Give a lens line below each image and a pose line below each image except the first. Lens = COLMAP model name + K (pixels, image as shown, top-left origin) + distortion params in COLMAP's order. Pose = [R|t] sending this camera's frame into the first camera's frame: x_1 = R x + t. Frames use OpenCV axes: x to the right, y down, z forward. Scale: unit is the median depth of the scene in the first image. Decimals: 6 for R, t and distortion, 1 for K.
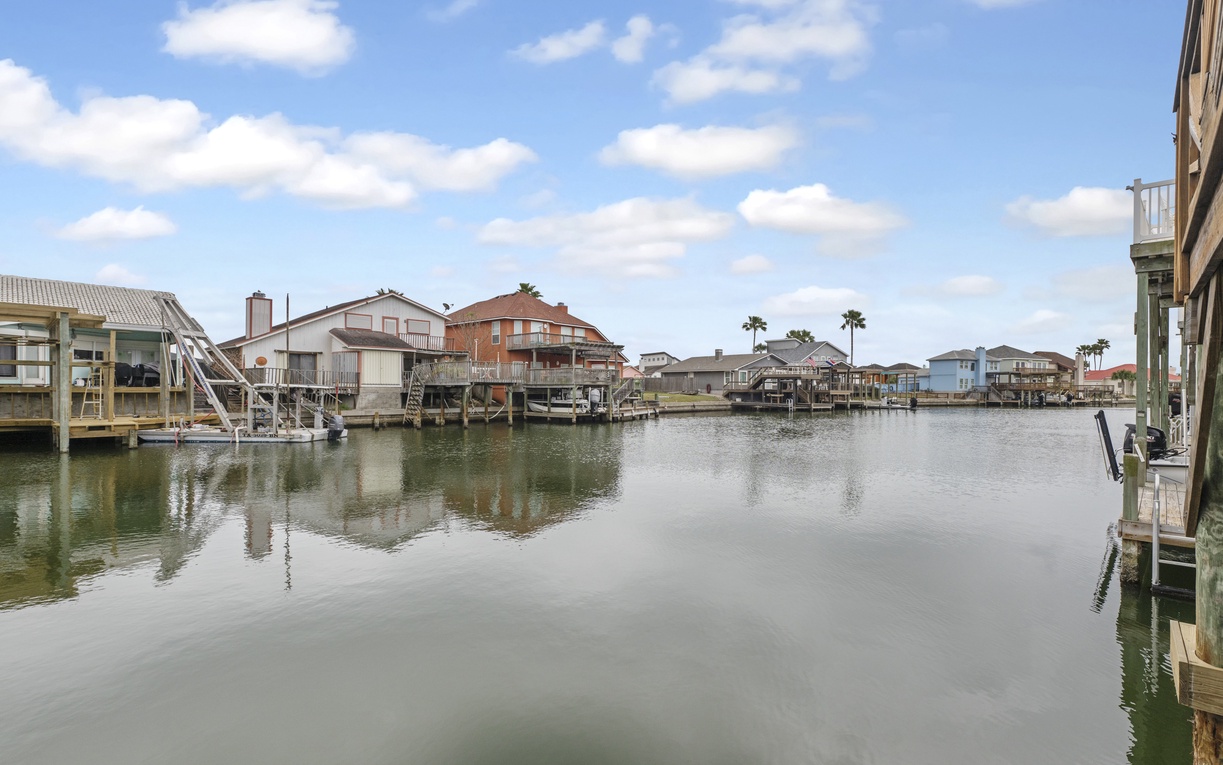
lens RADIAL K [[505.4, 0, 611.5], [0, 505.4, 382.5], [0, 0, 1]] dist [0.009696, -0.000177]
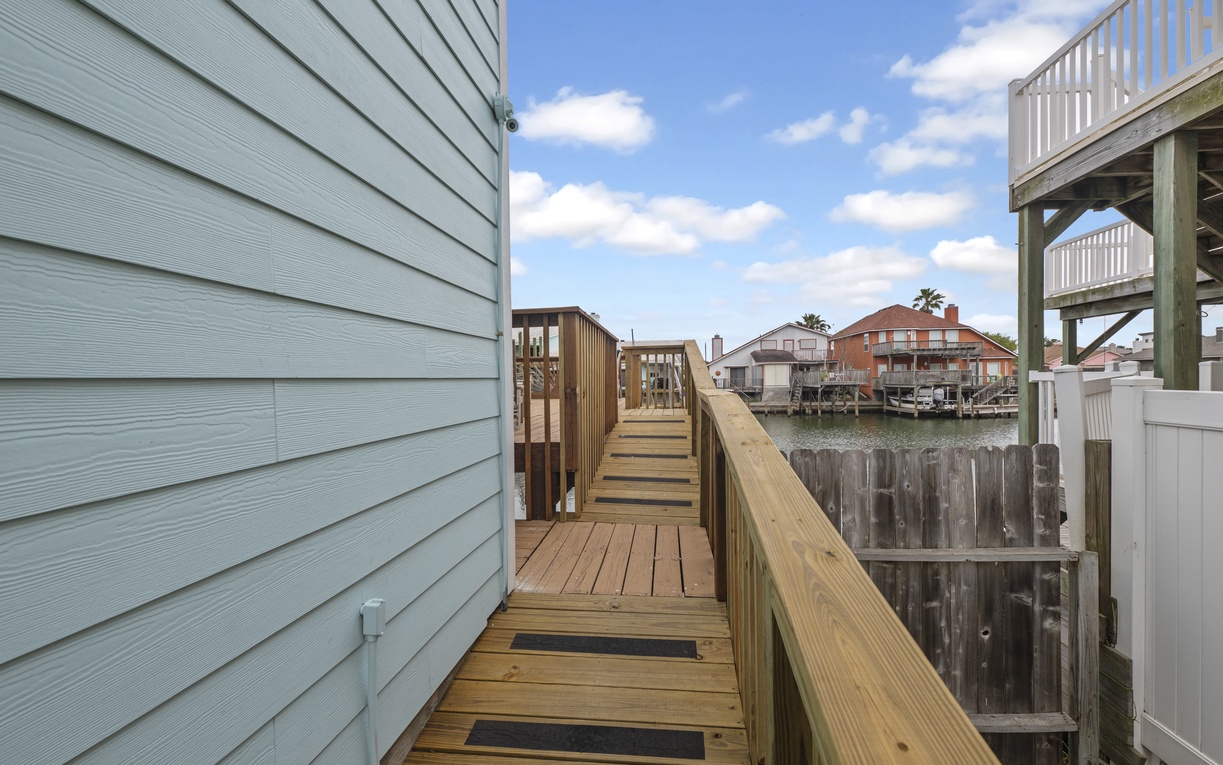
lens RADIAL K [[505.4, 0, 611.5], [0, 505.4, 382.5], [0, 0, 1]] dist [0.009696, -0.000177]
pose [[0.514321, -0.006569, -0.857573, 0.564001], [0.034258, 0.999330, 0.012891, -0.039775], [0.856913, -0.036009, 0.514201, -0.213361]]
